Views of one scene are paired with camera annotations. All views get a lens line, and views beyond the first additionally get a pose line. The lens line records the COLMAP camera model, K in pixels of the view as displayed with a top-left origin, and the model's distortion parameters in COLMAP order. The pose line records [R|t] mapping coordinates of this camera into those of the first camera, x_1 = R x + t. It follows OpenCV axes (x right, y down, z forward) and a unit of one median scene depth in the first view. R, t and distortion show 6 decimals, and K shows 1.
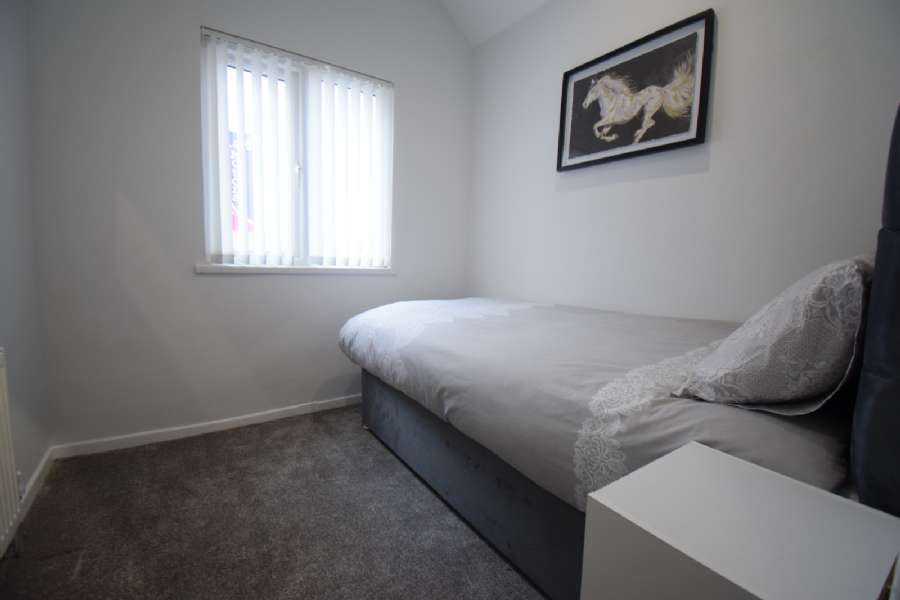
lens RADIAL K [[396.8, 0, 447.2], [0, 396.8, 289.5], [0, 0, 1]] dist [0.024642, -0.024230]
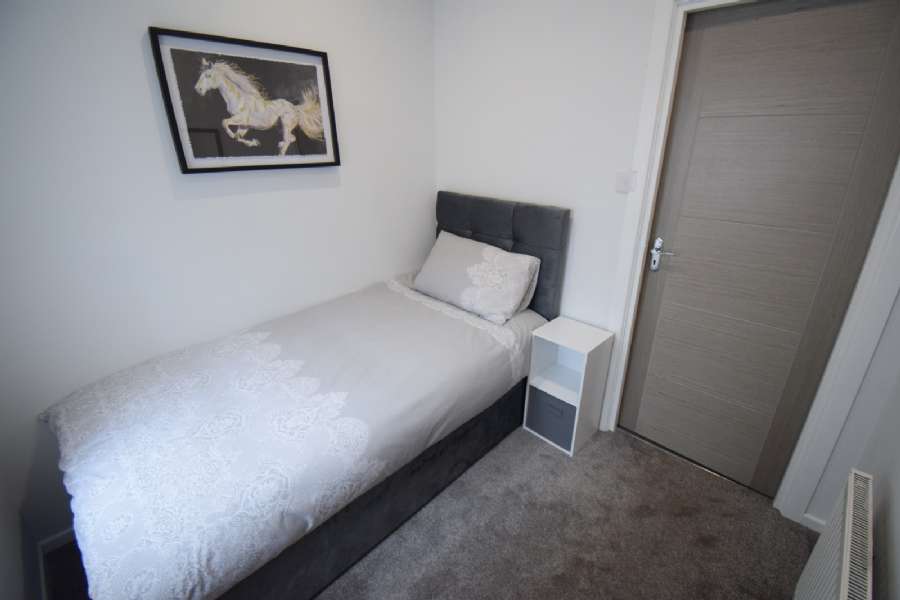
lens RADIAL K [[396.8, 0, 447.2], [0, 396.8, 289.5], [0, 0, 1]] dist [0.024642, -0.024230]
pose [[-0.201686, -0.368925, 0.907313, -0.675816], [0.083889, 0.916439, 0.391283, -0.413409], [-0.975851, 0.155030, -0.153884, 0.793790]]
